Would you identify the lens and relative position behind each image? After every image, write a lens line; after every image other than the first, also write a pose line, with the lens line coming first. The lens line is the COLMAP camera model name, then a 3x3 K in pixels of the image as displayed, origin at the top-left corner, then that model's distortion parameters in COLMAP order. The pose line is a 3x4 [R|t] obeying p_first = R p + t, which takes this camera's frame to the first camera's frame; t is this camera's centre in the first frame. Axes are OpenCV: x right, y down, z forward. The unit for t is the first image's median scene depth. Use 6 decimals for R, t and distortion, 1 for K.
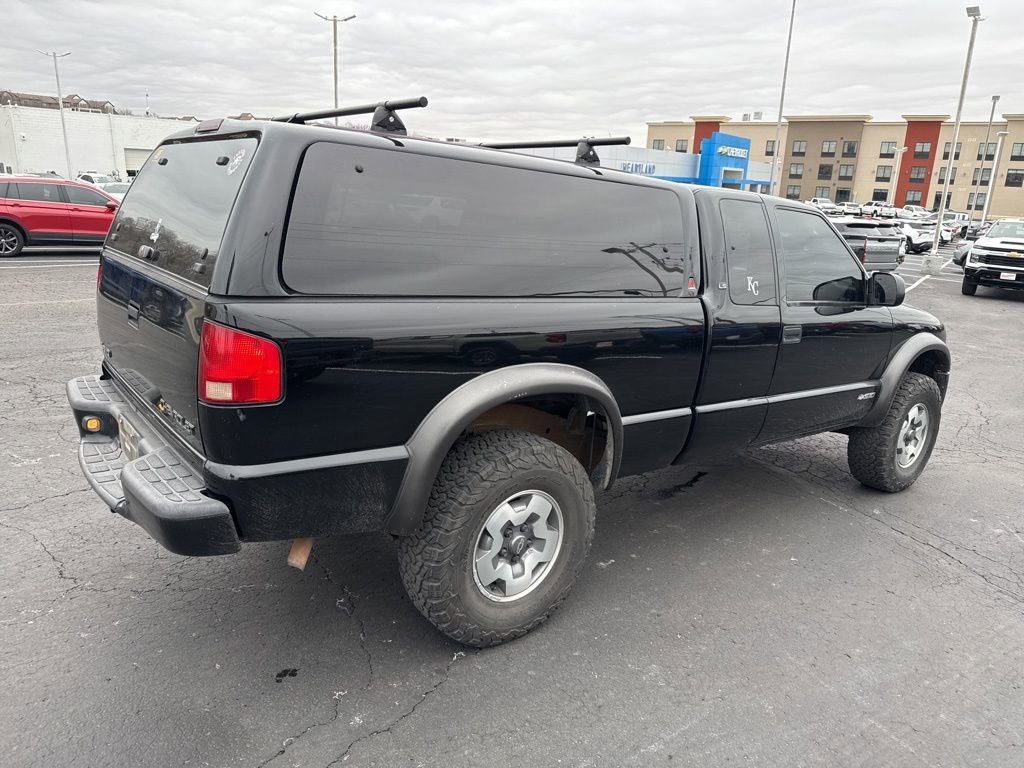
lens RADIAL K [[728.0, 0, 518.0], [0, 728.0, 376.8], [0, 0, 1]] dist [0.020732, -0.025426]
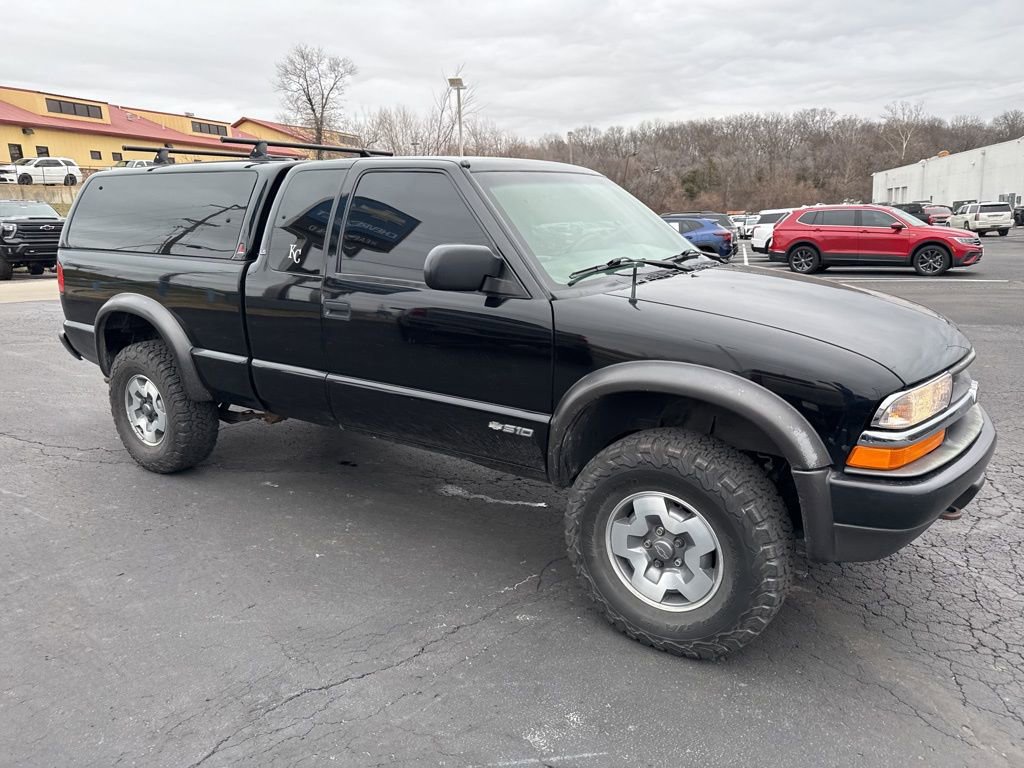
lens RADIAL K [[728.0, 0, 513.9], [0, 728.0, 381.1], [0, 0, 1]] dist [0.020732, -0.025426]
pose [[0.289366, 0.141508, -0.946701, 1.456209], [-0.176110, 0.980000, 0.092656, -0.103520], [0.940878, 0.139912, 0.308500, 1.044557]]
